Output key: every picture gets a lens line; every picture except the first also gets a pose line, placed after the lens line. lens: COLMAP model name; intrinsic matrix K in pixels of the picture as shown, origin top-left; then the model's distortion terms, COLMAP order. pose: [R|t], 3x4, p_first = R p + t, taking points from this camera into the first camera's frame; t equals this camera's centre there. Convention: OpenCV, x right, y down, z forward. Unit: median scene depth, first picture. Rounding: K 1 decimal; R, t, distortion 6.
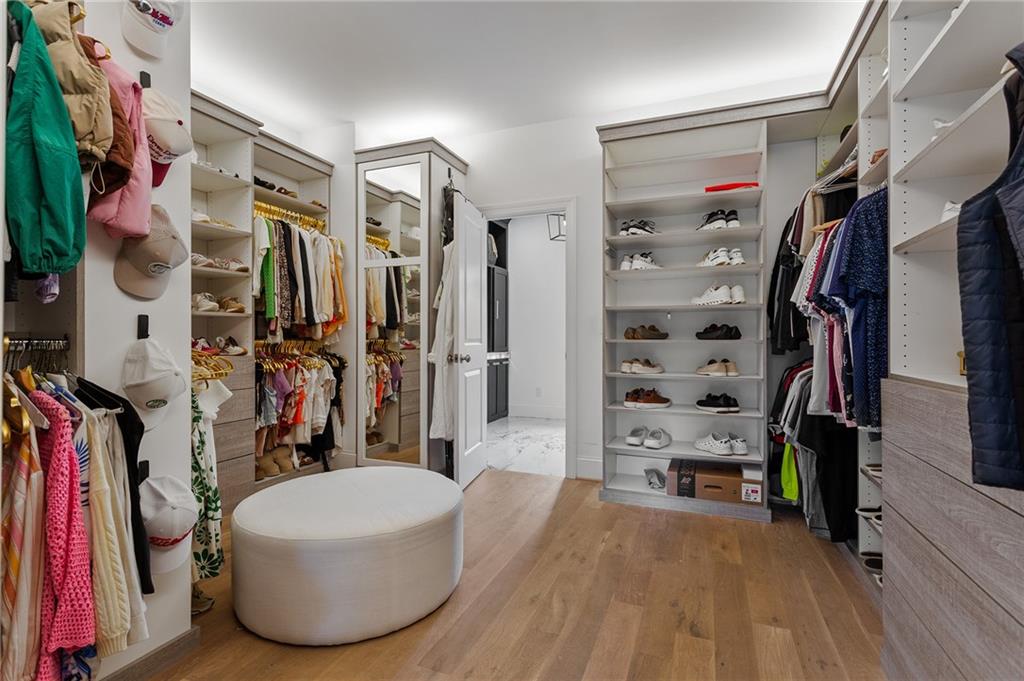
lens RADIAL K [[489.6, 0, 511.3], [0, 489.6, 341.4], [0, 0, 1]] dist [-0.002472, -0.000089]
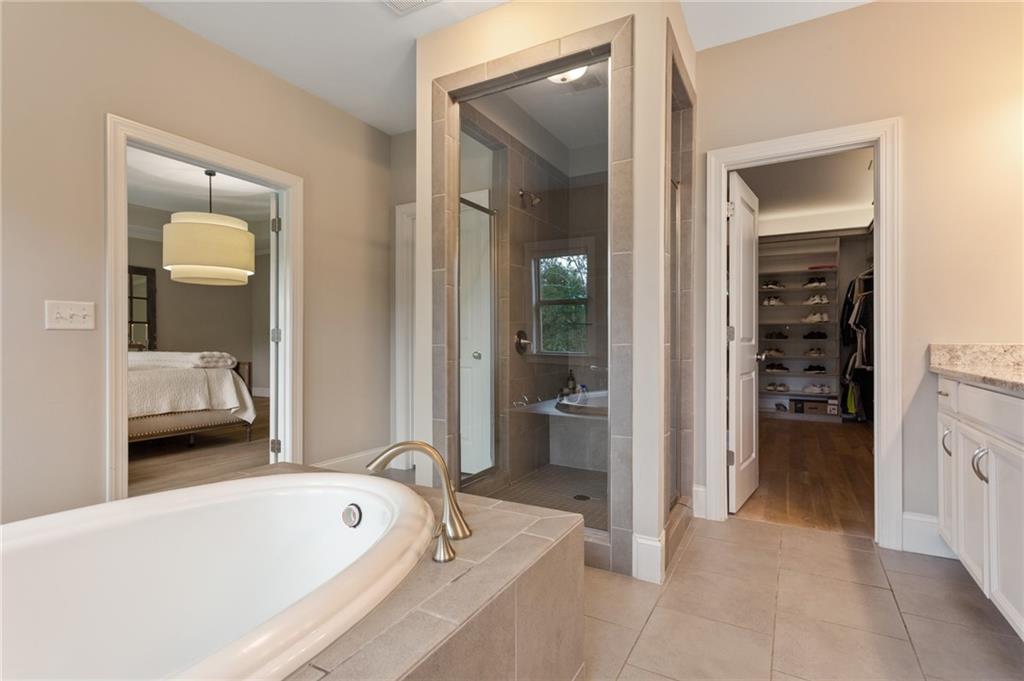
lens RADIAL K [[489.6, 0, 511.9], [0, 489.6, 336.3], [0, 0, 1]] dist [-0.002472, -0.000089]
pose [[0.990979, 0.002322, -0.133996, -0.583456], [-0.003652, 0.999946, -0.009682, 0.009475], [0.133966, 0.010084, 0.990935, -1.249456]]
